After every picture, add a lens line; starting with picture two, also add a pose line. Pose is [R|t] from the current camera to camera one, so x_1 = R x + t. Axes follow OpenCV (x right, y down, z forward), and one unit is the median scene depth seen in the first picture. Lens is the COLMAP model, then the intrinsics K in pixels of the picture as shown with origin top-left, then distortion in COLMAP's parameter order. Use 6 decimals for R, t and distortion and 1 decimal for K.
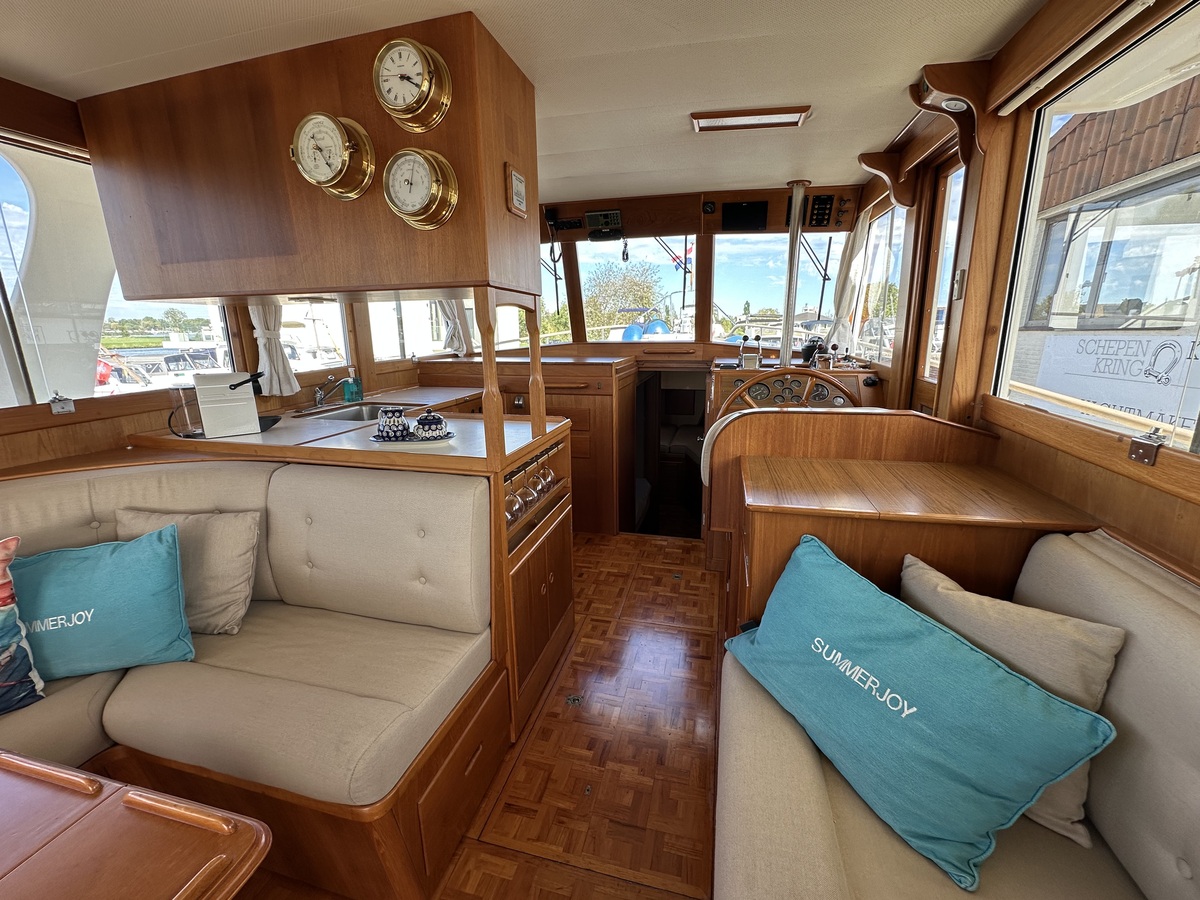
lens RADIAL K [[478.4, 0, 600.8], [0, 478.4, 450.1], [0, 0, 1]] dist [-0.006040, 0.001217]
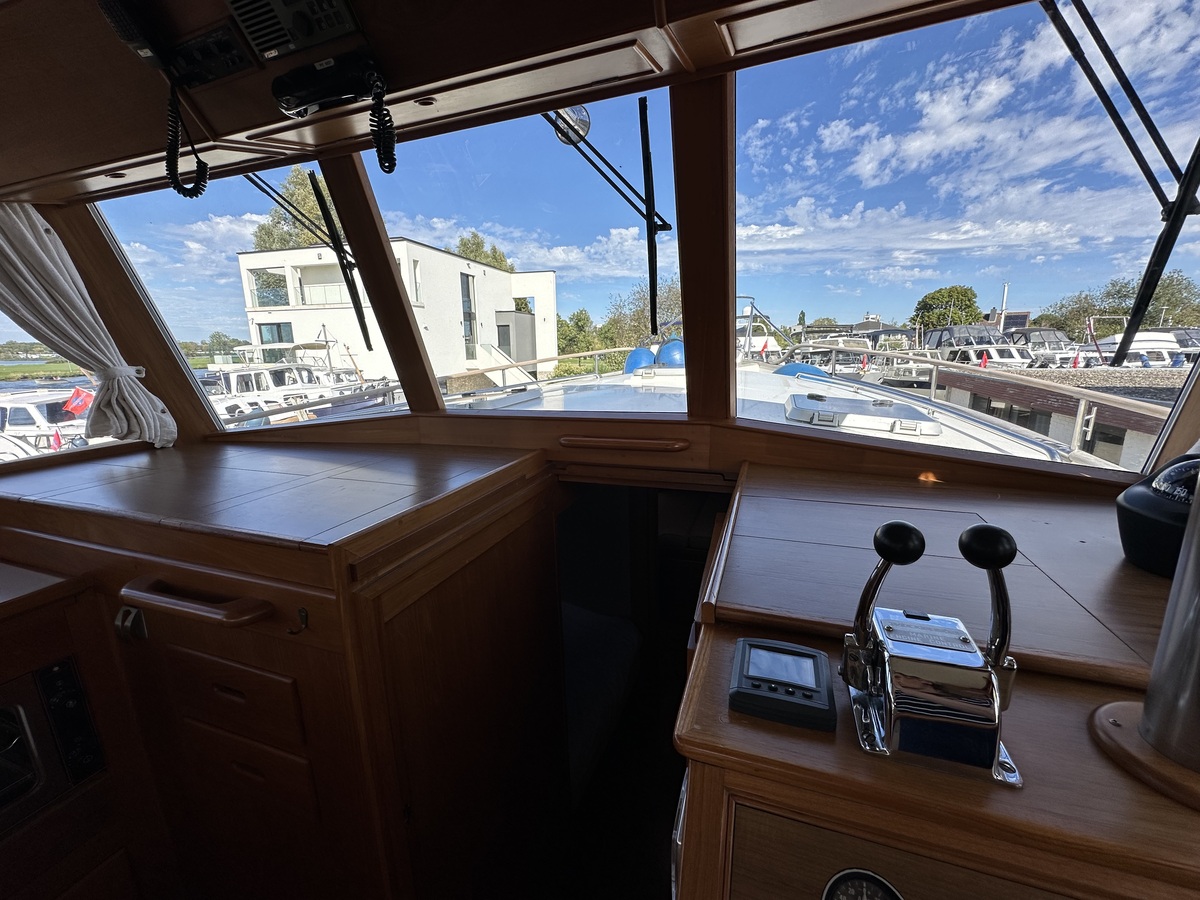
lens RADIAL K [[478.4, 0, 601.8], [0, 478.4, 450.1], [0, 0, 1]] dist [-0.006040, 0.001217]
pose [[0.994812, 0.004717, -0.101617, 0.235238], [-0.007489, 0.999610, -0.026920, -0.269350], [0.101450, 0.027541, 0.994459, 0.879551]]
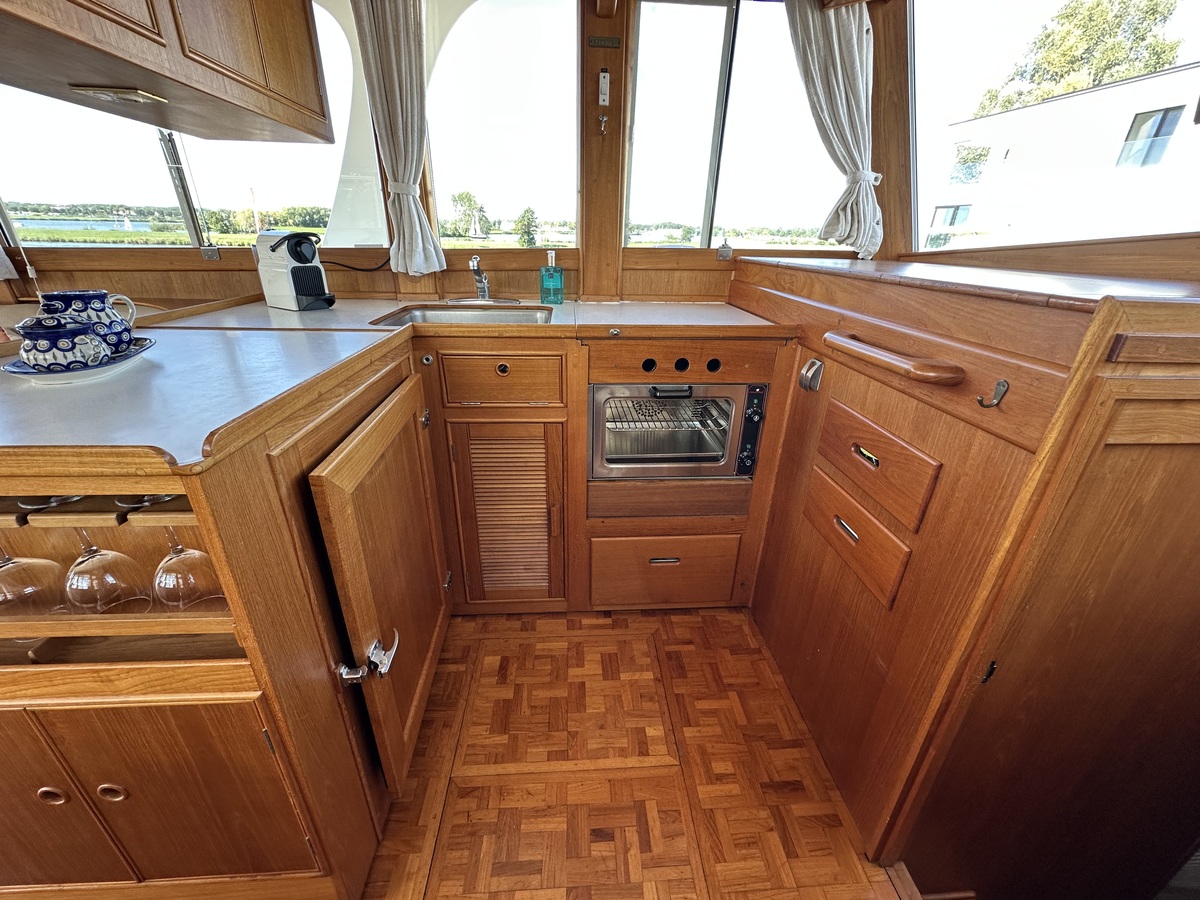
lens RADIAL K [[478.4, 0, 600.2], [0, 478.4, 449.1], [0, 0, 1]] dist [-0.006040, 0.001217]
pose [[0.300840, 0.399878, -0.865790, 0.181201], [-0.254805, 0.908546, 0.331087, -0.164660], [0.919005, 0.121003, 0.375218, 0.875394]]
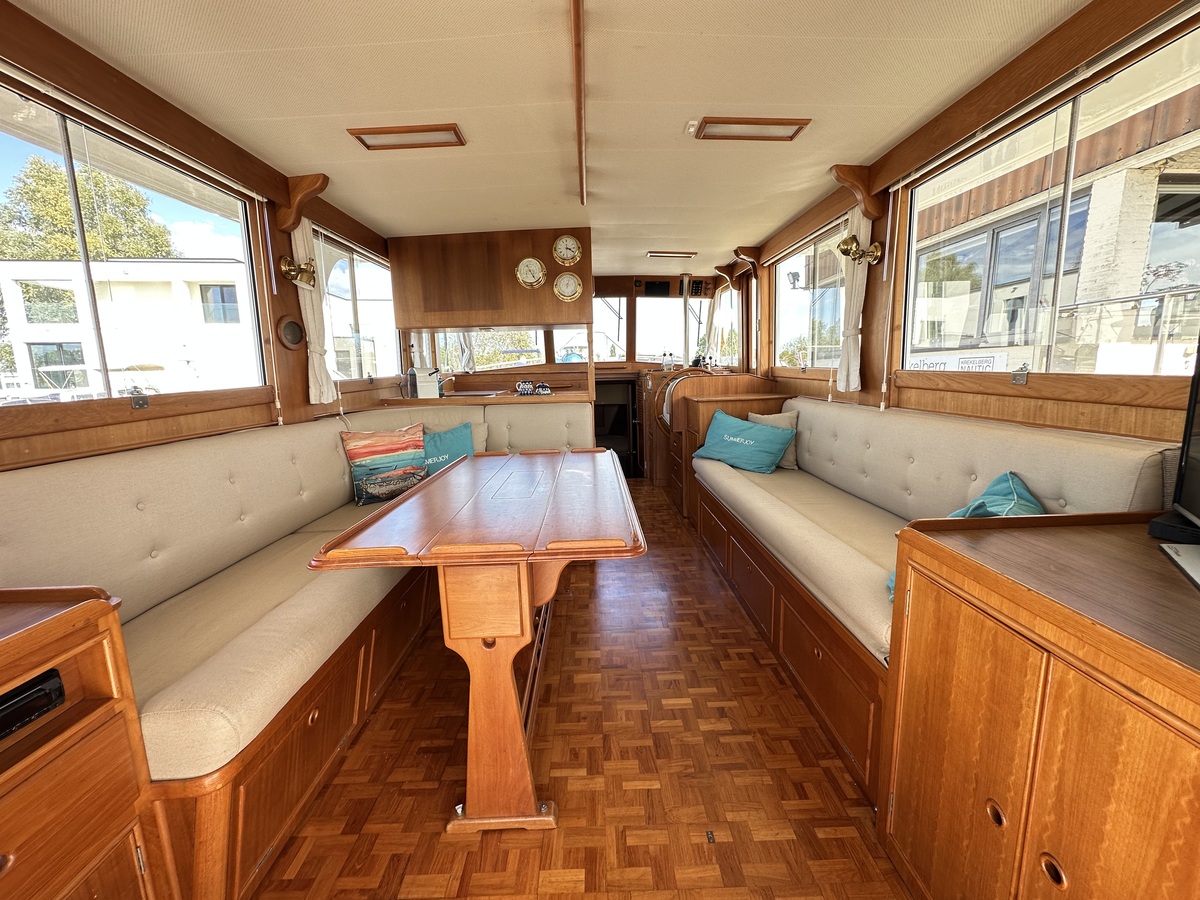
lens RADIAL K [[478.4, 0, 600.4], [0, 478.4, 449.9], [0, 0, 1]] dist [-0.006040, 0.001217]
pose [[0.965781, -0.056863, 0.253047, -0.431314], [0.078144, 0.994128, -0.074853, 0.253894], [-0.247305, 0.092066, 0.964554, -0.687180]]
